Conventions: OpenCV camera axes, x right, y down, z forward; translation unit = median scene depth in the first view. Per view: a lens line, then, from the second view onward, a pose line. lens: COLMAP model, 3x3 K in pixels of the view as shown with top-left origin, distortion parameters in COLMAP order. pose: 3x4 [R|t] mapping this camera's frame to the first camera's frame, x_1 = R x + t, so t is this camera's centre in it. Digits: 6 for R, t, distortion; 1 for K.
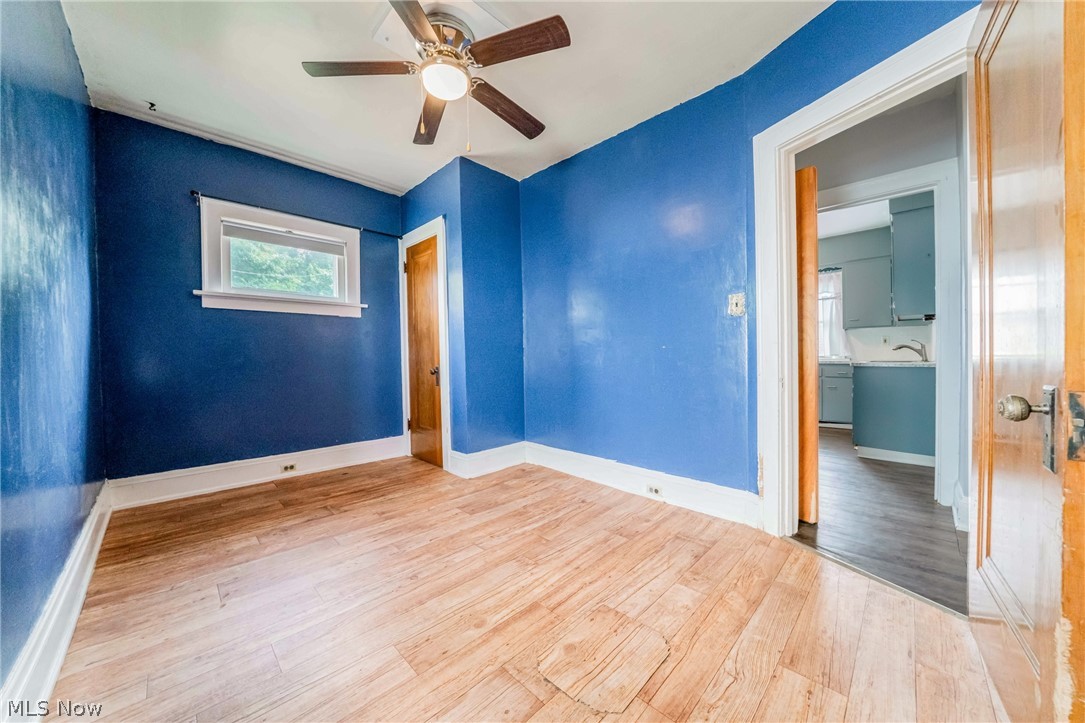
lens RADIAL K [[375.5, 0, 537.0], [0, 375.5, 356.4], [0, 0, 1]] dist [-0.002529, -0.000042]
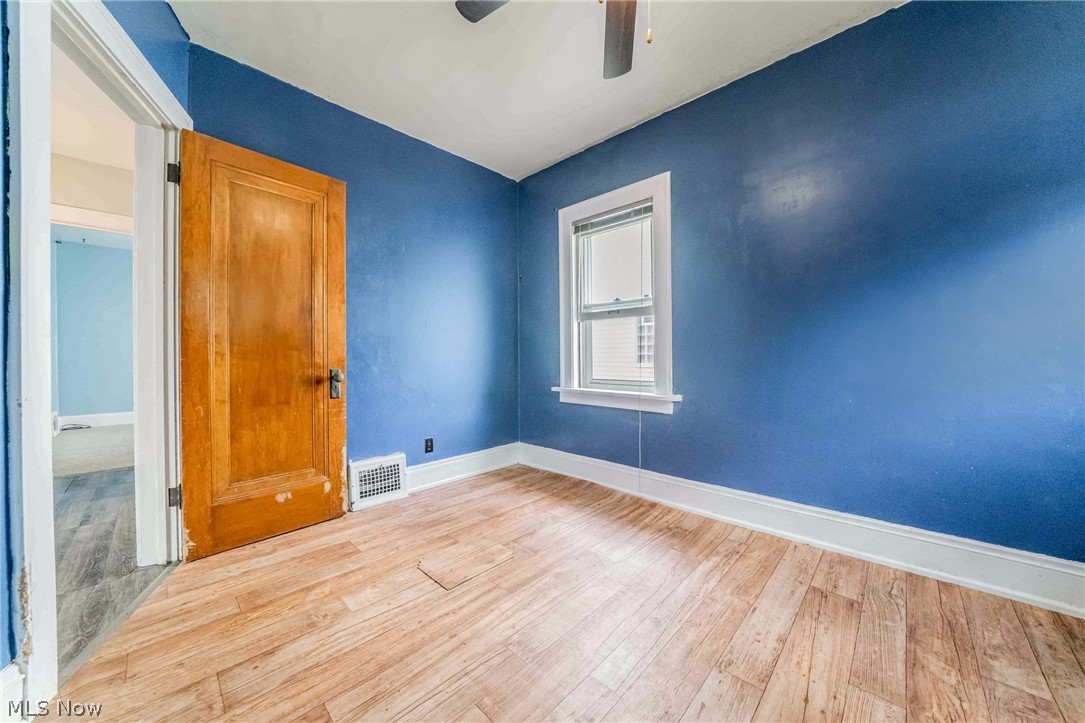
lens RADIAL K [[375.5, 0, 537.0], [0, 375.5, 356.4], [0, 0, 1]] dist [-0.002529, -0.000042]
pose [[-0.999825, 0.012241, -0.014167, -0.065304], [0.012337, 0.999901, -0.006698, 0.008679], [0.014084, -0.006871, -0.999877, 1.981233]]
